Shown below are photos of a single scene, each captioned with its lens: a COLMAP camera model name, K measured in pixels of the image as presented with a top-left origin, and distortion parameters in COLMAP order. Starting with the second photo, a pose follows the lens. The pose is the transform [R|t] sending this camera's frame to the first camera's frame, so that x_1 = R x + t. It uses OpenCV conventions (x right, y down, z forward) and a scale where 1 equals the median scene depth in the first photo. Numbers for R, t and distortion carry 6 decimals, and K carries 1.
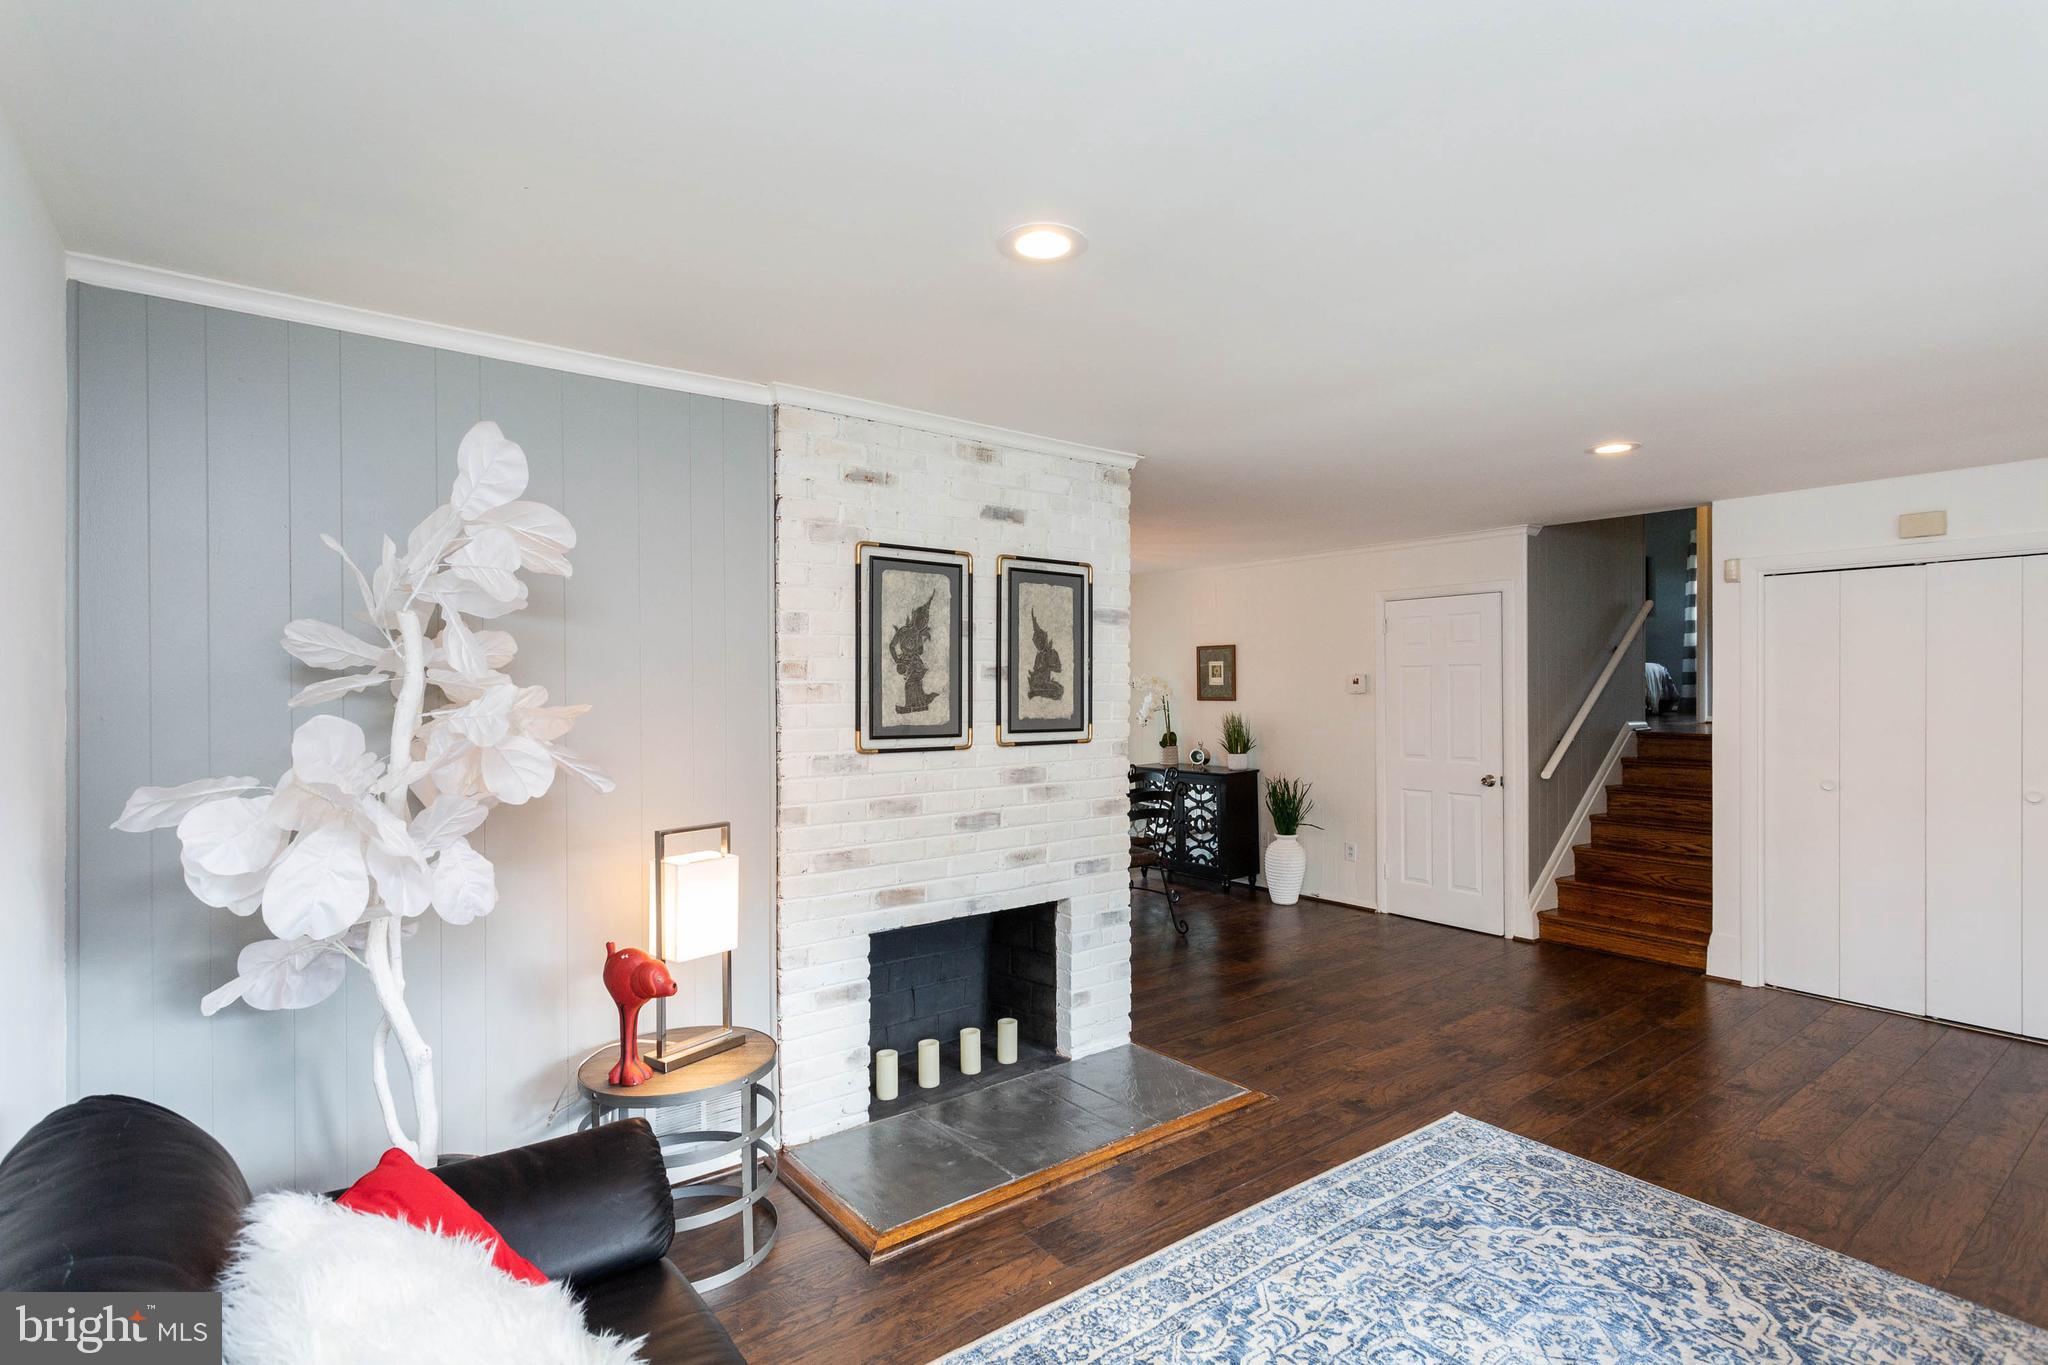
lens RADIAL K [[982.3, 0, 1022.7], [0, 982.3, 687.7], [0, 0, 1]] dist [-0.009970, 0.000924]
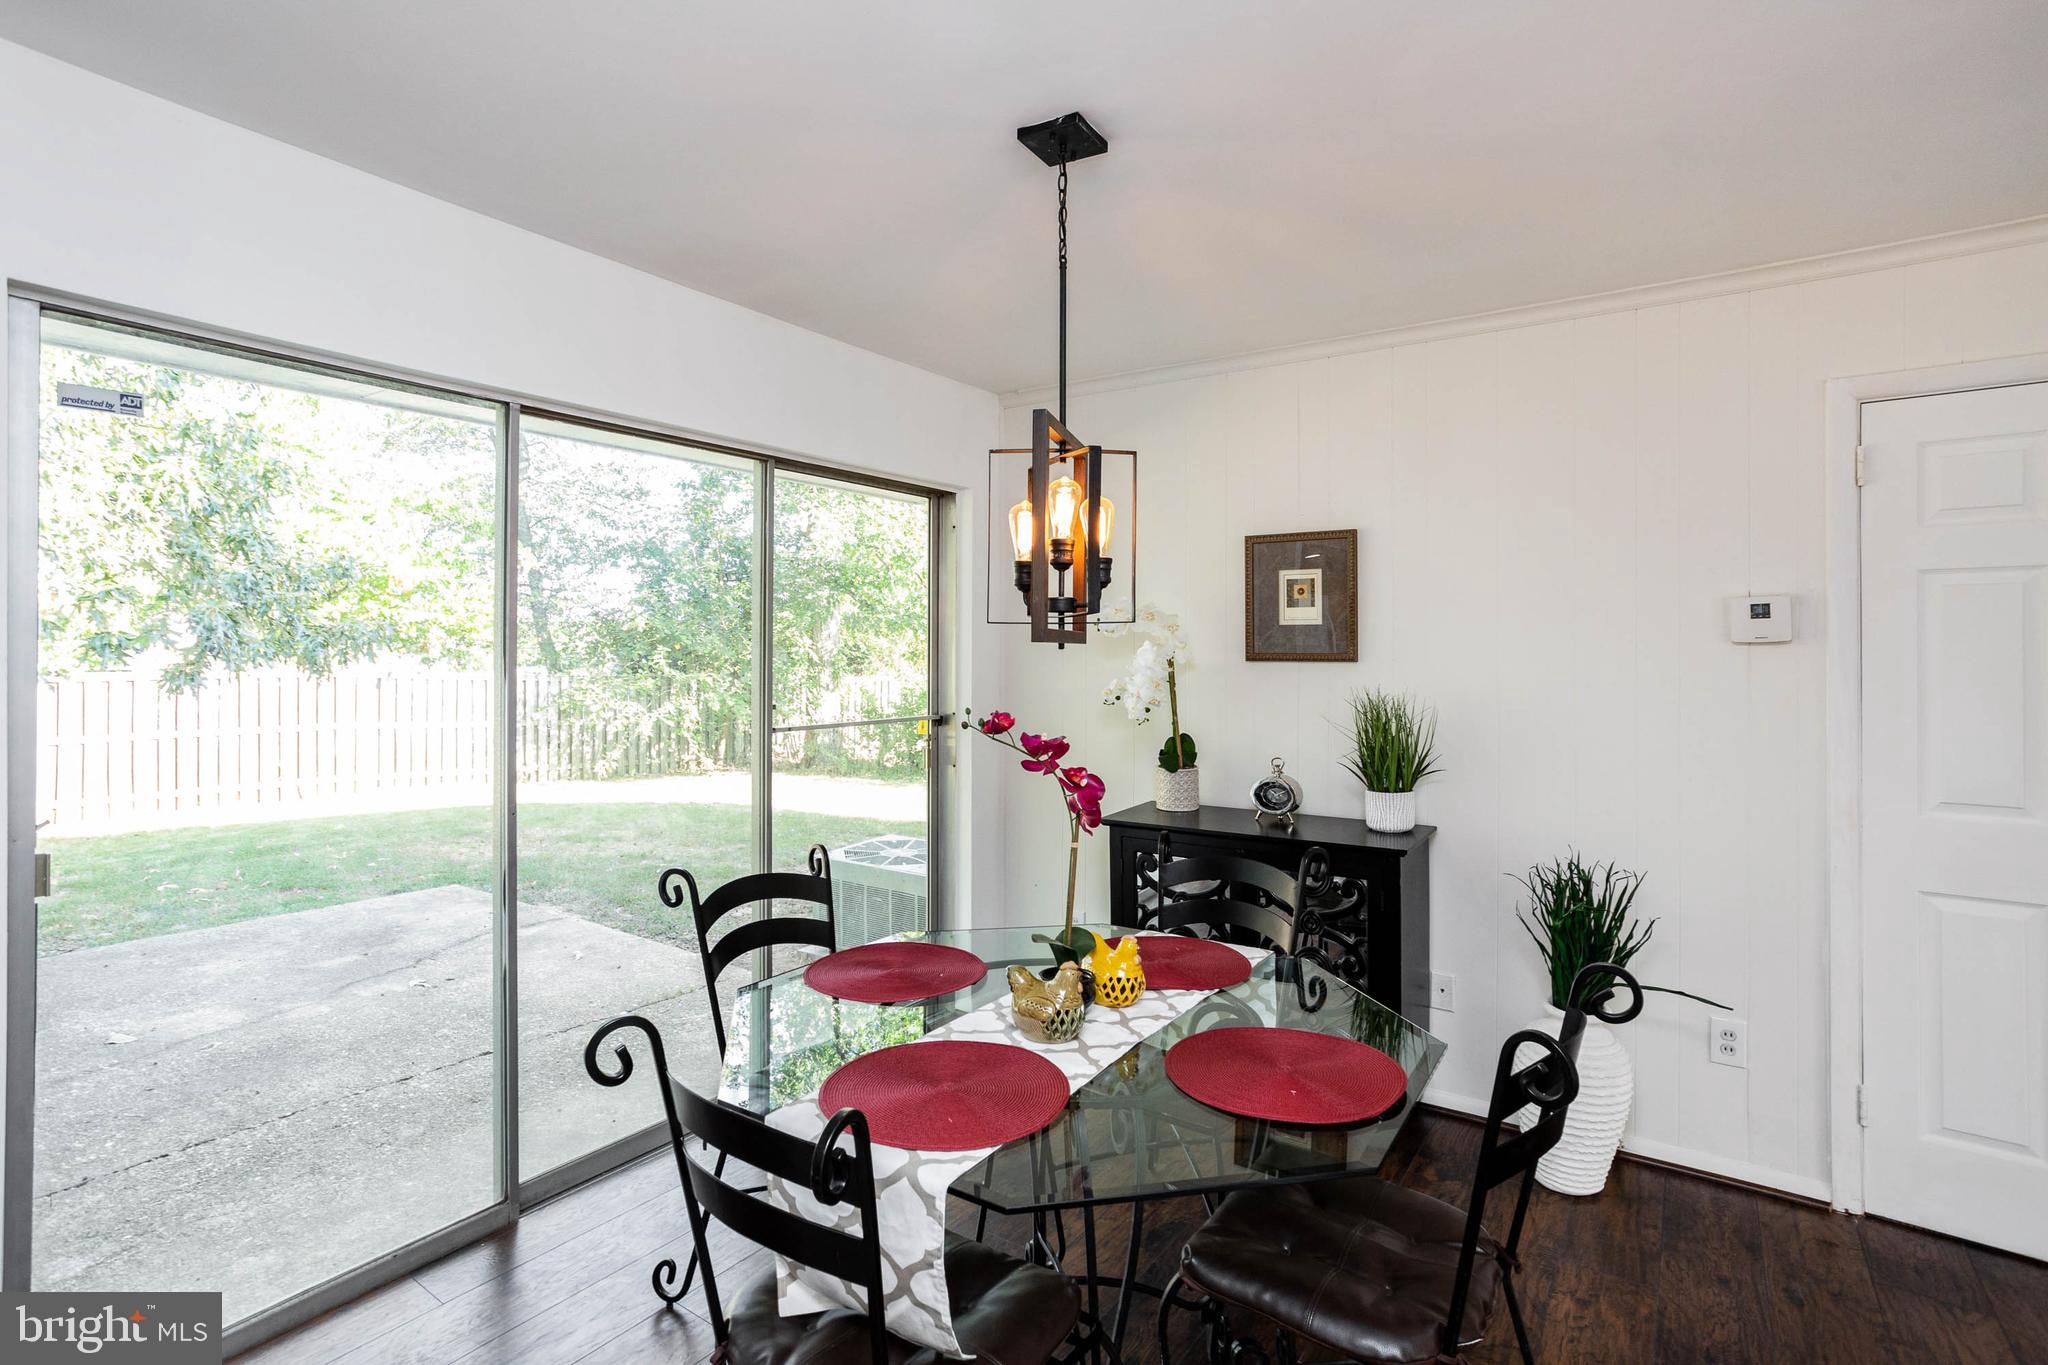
lens RADIAL K [[982.3, 0, 1021.4], [0, 982.3, 665.3], [0, 0, 1]] dist [-0.009970, 0.000924]
pose [[0.950691, 0.002682, 0.310128, -0.053084], [-0.006195, 0.999927, 0.010344, 0.011573], [-0.310077, -0.011755, 0.950639, 0.656549]]
